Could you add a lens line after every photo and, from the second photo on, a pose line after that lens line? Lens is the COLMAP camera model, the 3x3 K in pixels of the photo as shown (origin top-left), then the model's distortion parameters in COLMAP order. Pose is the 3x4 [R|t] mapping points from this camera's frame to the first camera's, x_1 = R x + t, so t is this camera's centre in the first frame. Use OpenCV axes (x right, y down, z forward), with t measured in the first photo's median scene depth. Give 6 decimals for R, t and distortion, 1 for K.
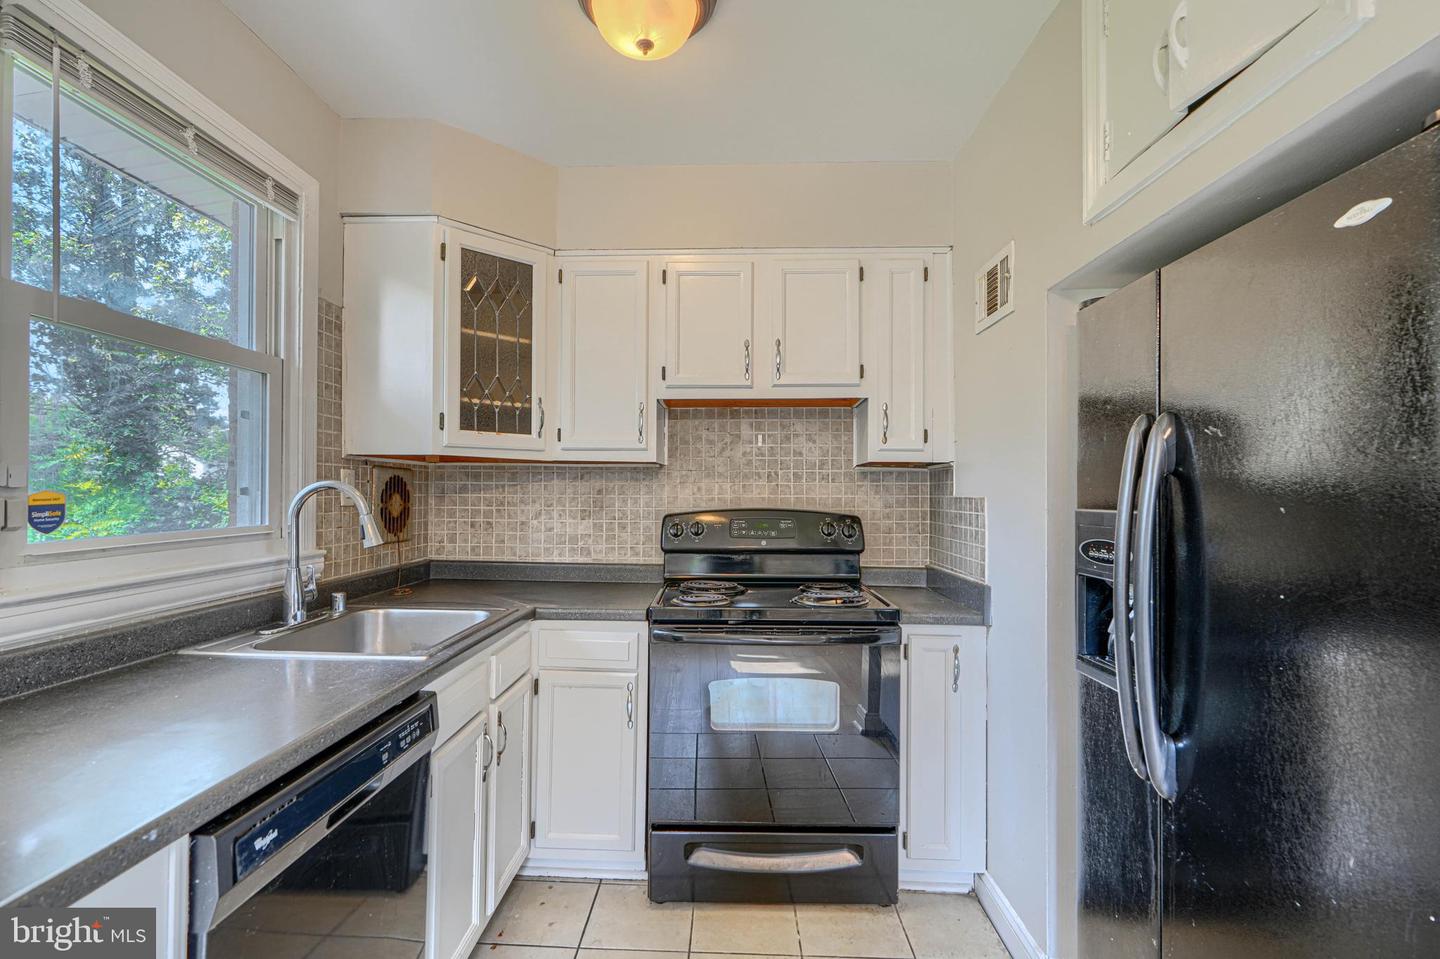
lens RADIAL K [[679.3, 0, 710.6], [0, 679.3, 479.6], [0, 0, 1]] dist [0.000418, 0.000127]
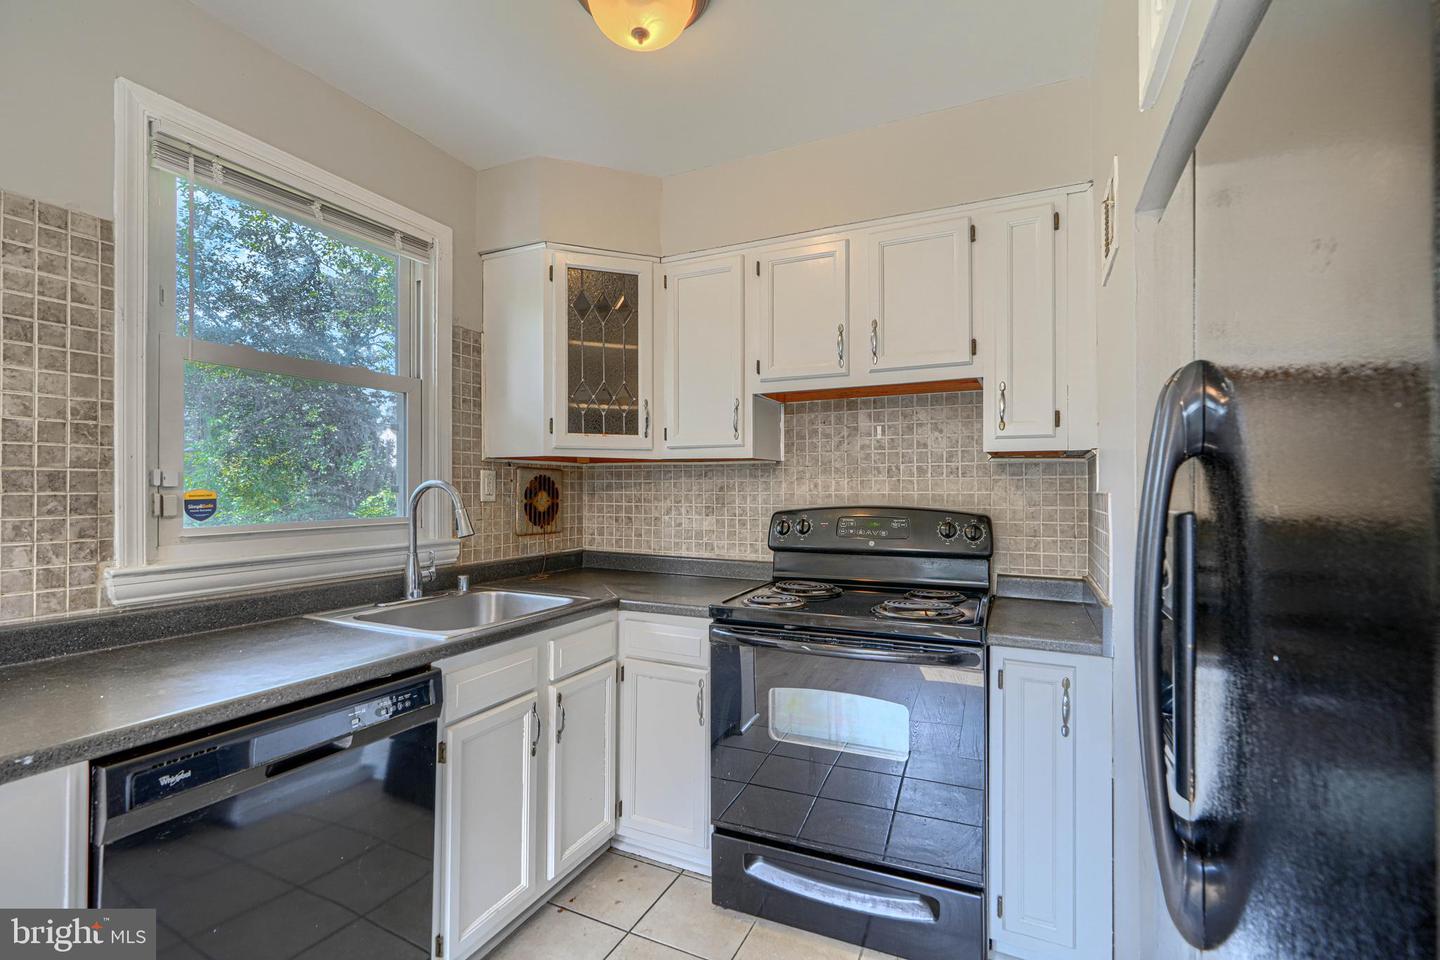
lens RADIAL K [[648.8, 0, 716.8], [0, 648.8, 480.1], [0, 0, 1]] dist [0.001124, -0.000210]
pose [[0.918678, -0.010188, -0.394877, 0.247937], [0.011311, 0.999936, 0.000515, 0.004991], [0.394846, -0.004939, 0.918734, 0.118399]]
